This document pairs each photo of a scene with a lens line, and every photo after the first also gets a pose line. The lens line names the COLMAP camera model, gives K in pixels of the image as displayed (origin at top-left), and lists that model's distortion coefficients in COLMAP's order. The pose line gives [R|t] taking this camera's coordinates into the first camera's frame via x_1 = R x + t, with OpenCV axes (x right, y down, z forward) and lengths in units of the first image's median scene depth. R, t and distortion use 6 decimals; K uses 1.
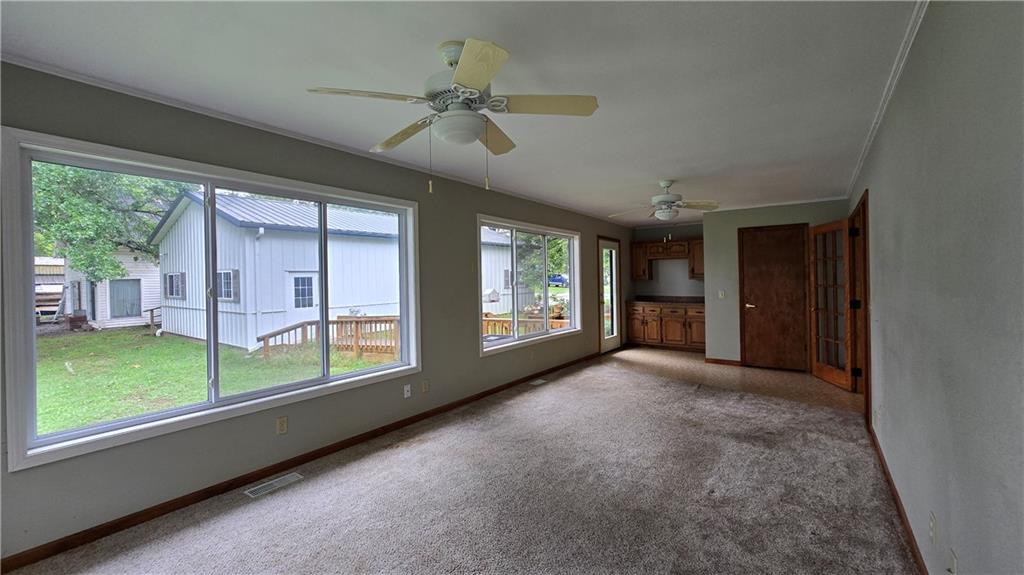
lens RADIAL K [[418.1, 0, 513.1], [0, 418.1, 280.9], [0, 0, 1]] dist [-0.002267, -0.000560]
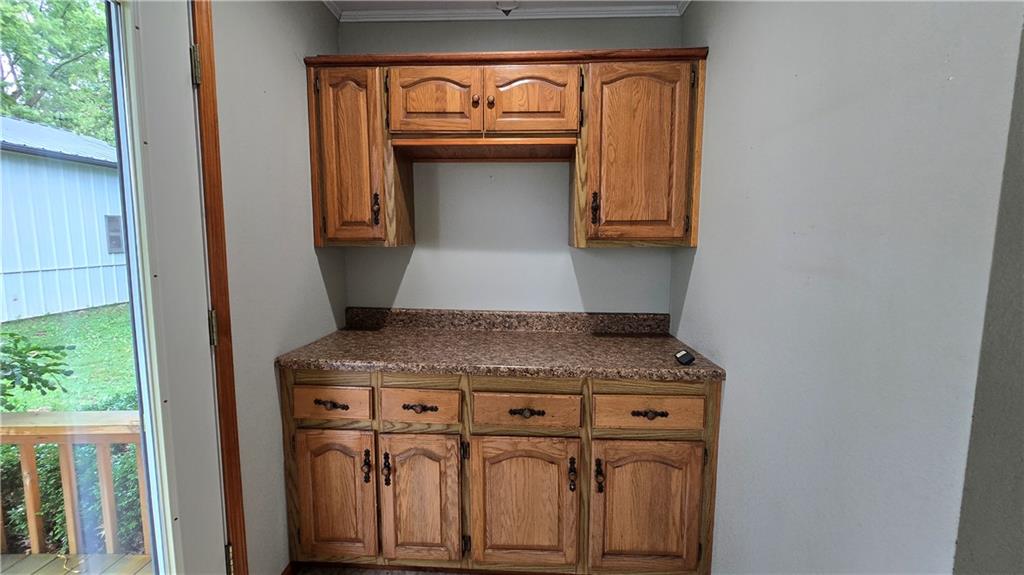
lens RADIAL K [[418.1, 0, 513.1], [0, 418.1, 280.9], [0, 0, 1]] dist [-0.002267, -0.000560]
pose [[0.839743, -0.040514, 0.541470, 0.256090], [-0.013458, 0.995353, 0.095346, -0.005947], [-0.542816, -0.087353, 0.835296, 0.784668]]
